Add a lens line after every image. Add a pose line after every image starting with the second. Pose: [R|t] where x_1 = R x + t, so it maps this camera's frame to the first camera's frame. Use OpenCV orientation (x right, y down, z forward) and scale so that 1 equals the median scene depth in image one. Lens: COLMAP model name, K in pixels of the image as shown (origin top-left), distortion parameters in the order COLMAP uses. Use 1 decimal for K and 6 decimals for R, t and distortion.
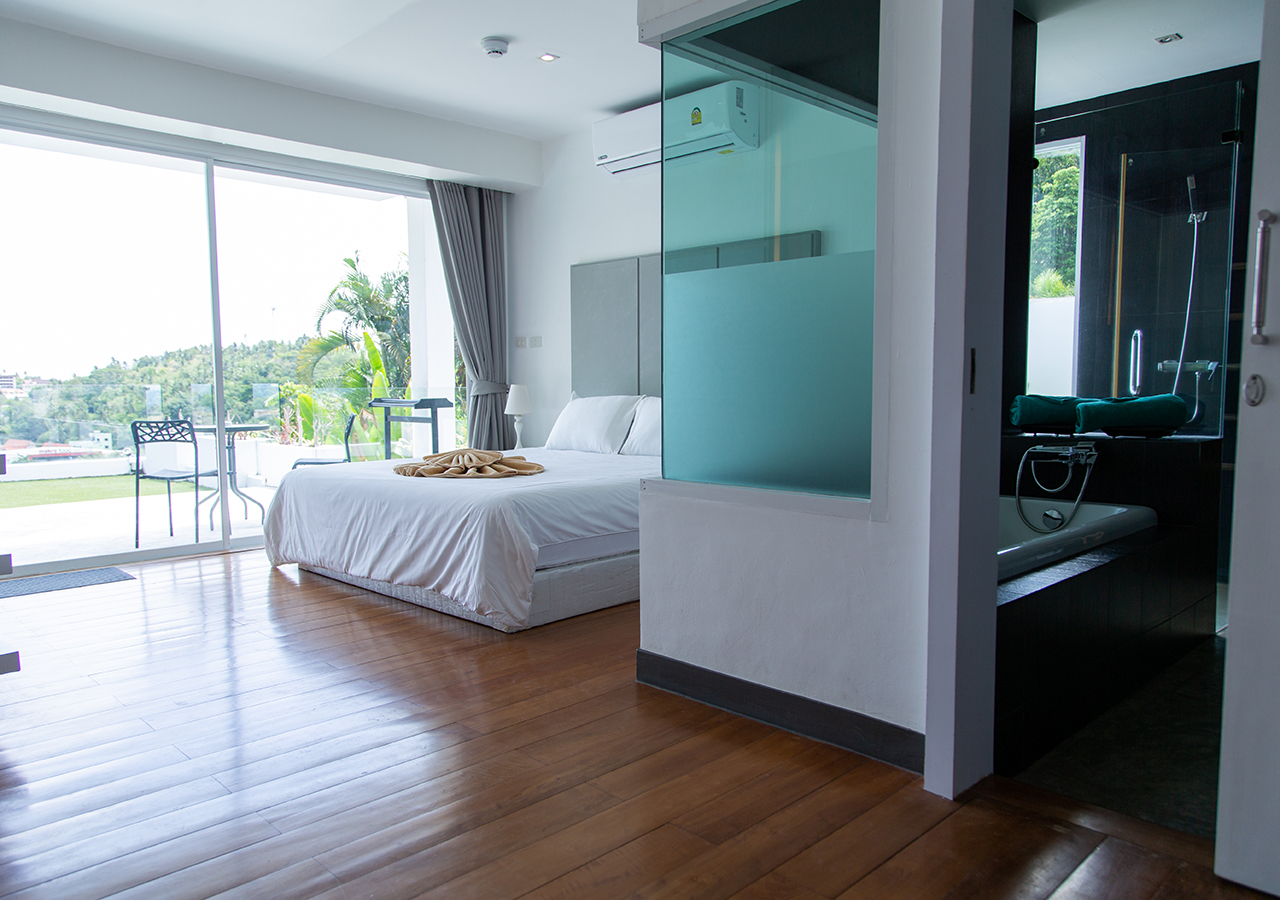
lens RADIAL K [[908.1, 0, 640.0], [0, 908.1, 450.0], [0, 0, 1]] dist [0.009100, -0.002272]
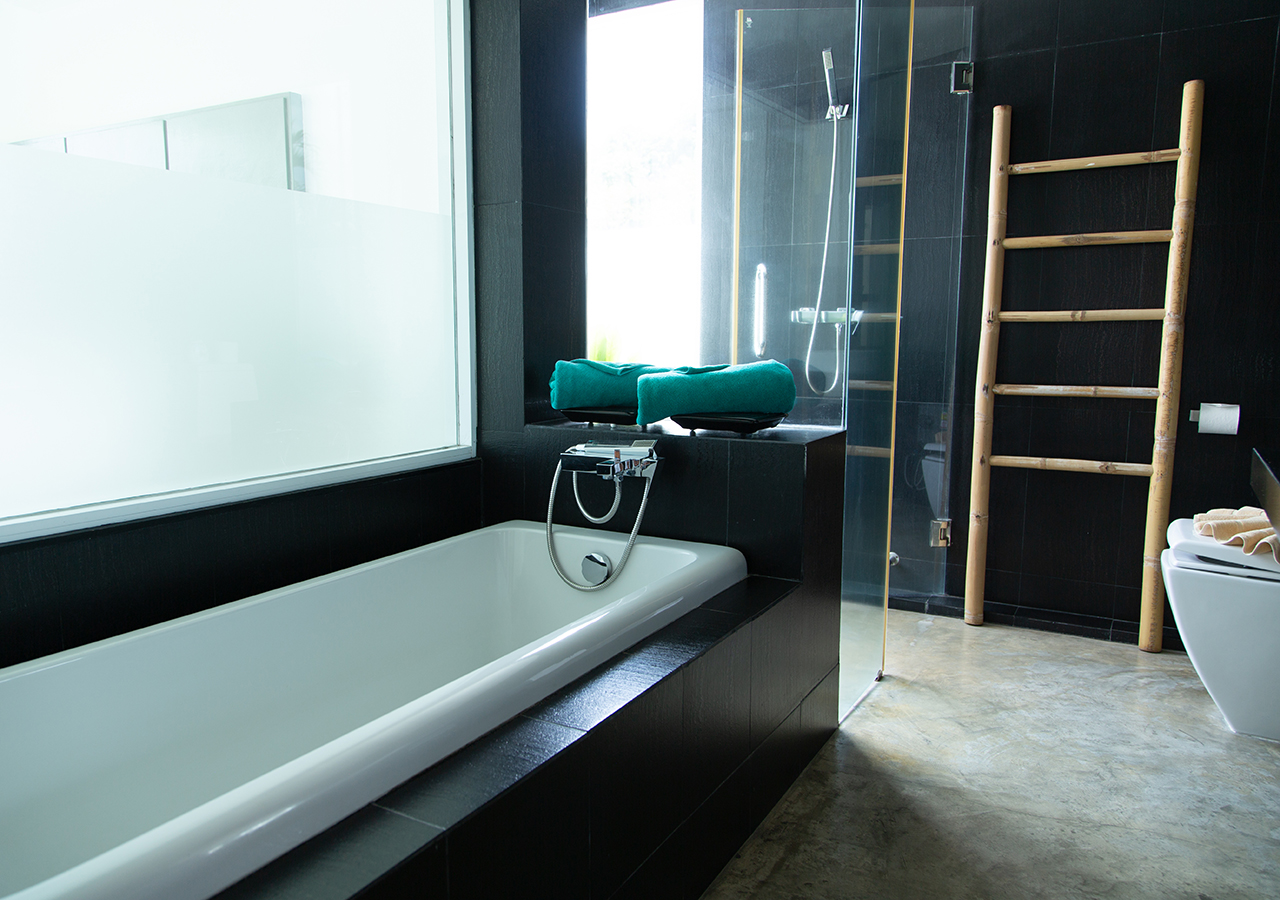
lens RADIAL K [[937.9, 0, 585.5], [0, 937.9, 446.6], [0, 0, 1]] dist [-0.000797, -0.001950]
pose [[0.970691, -0.024832, 0.239044, 0.286485], [0.012938, 0.998605, 0.051198, -0.034965], [-0.239981, -0.046605, 0.969658, 0.382930]]
